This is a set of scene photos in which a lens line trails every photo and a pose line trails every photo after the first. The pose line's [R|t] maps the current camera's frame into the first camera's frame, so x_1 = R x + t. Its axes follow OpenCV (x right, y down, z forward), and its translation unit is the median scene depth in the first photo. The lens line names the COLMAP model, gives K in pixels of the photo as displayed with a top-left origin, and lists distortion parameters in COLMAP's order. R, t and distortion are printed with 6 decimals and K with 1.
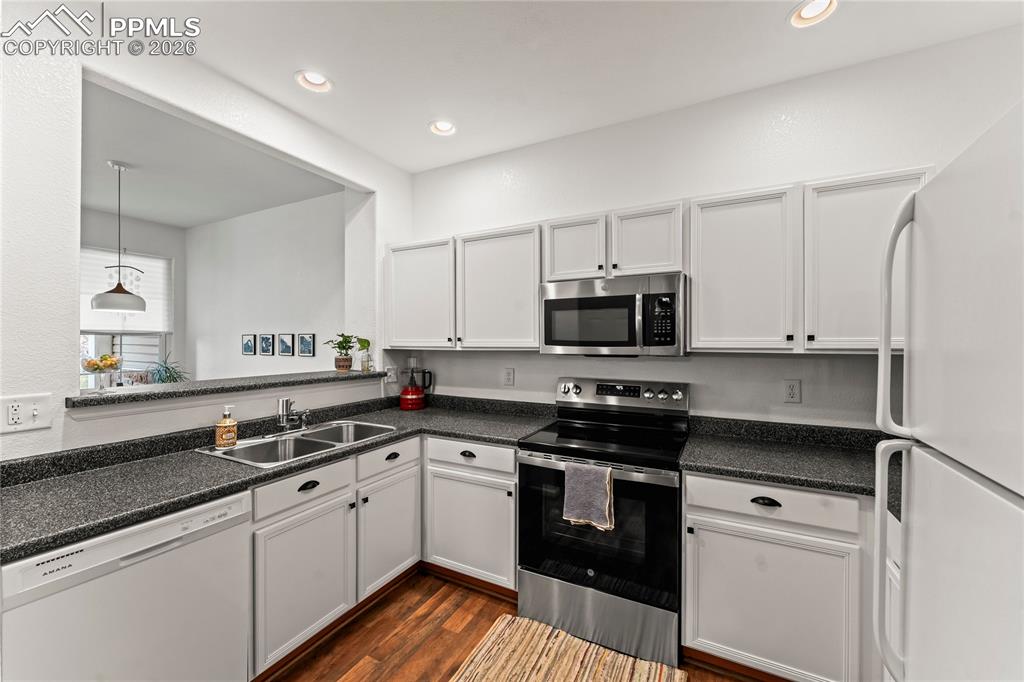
lens RADIAL K [[409.1, 0, 509.8], [0, 409.1, 341.2], [0, 0, 1]] dist [0.004077, -0.000903]
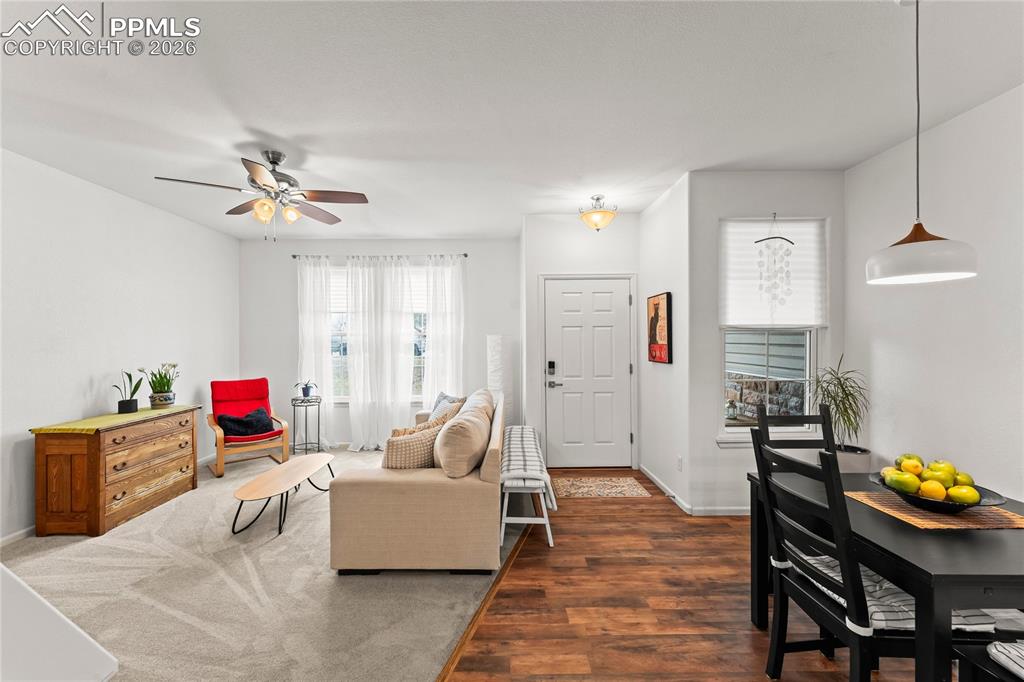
lens RADIAL K [[409.1, 0, 503.3], [0, 409.1, 337.8], [0, 0, 1]] dist [0.004077, -0.000903]
pose [[0.469714, 0.000724, -0.882818, -0.533127], [-0.000412, 1.000000, 0.000601, -0.003539], [0.882819, 0.000081, 0.469714, 0.231906]]
